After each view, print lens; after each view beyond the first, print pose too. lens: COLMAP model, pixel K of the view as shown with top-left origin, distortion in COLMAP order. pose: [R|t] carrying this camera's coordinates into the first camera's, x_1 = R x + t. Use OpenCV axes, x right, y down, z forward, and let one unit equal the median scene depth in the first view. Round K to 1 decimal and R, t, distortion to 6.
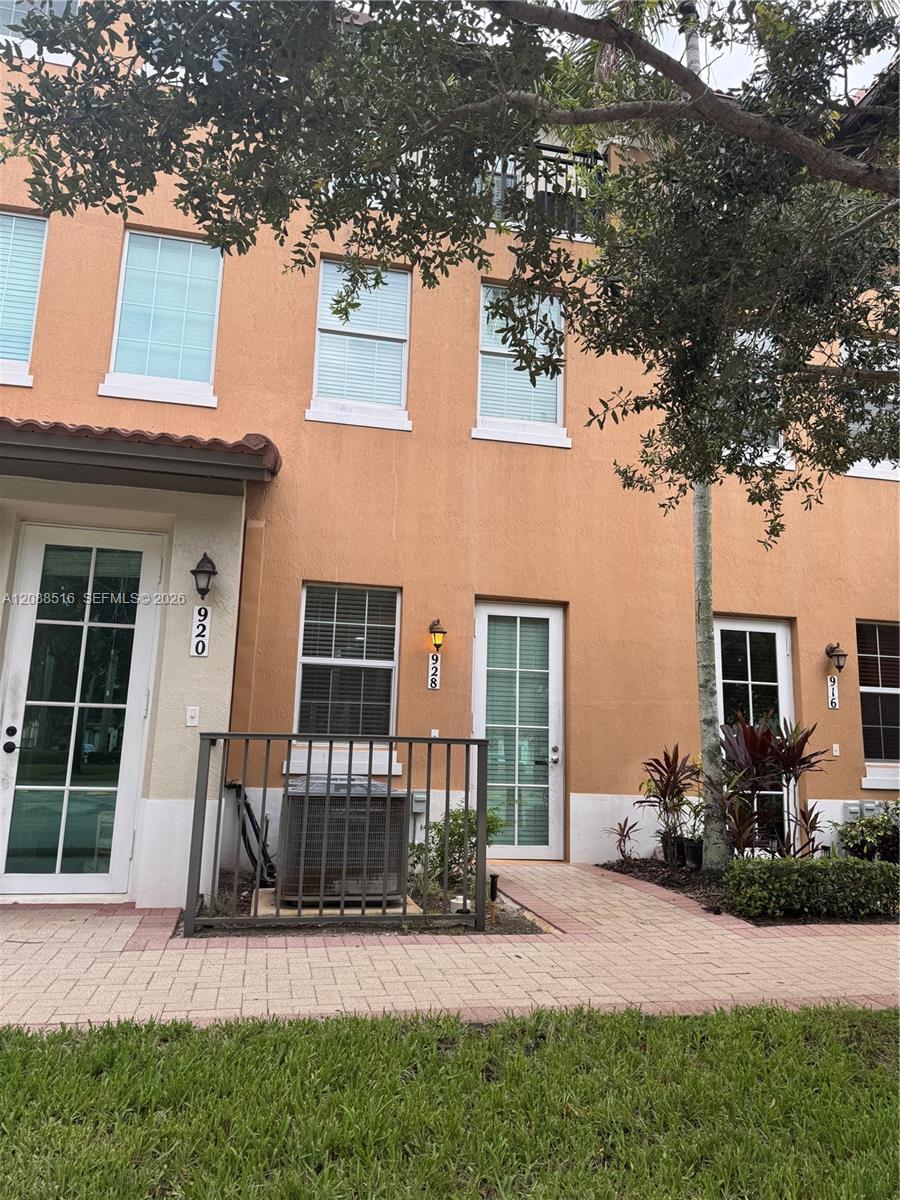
lens RADIAL K [[841.1, 0, 447.9], [0, 841.1, 627.7], [0, 0, 1]] dist [0.004102, -0.003460]
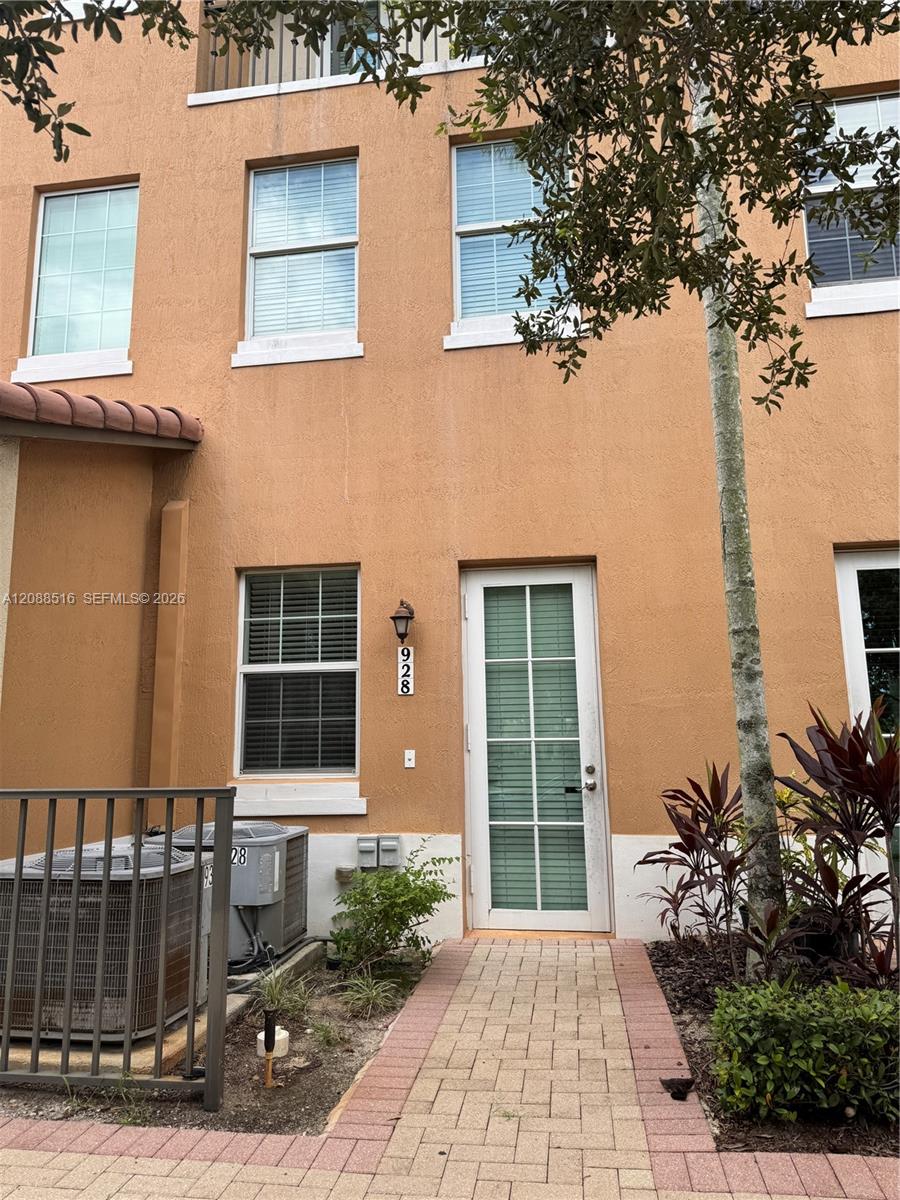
lens RADIAL K [[841.1, 0, 447.9], [0, 841.1, 627.7], [0, 0, 1]] dist [0.004102, -0.003460]
pose [[0.933631, -0.090946, -0.346501, 0.273840], [0.090595, 0.995738, -0.017246, 0.029823], [0.346593, -0.015290, 0.937891, 0.318319]]
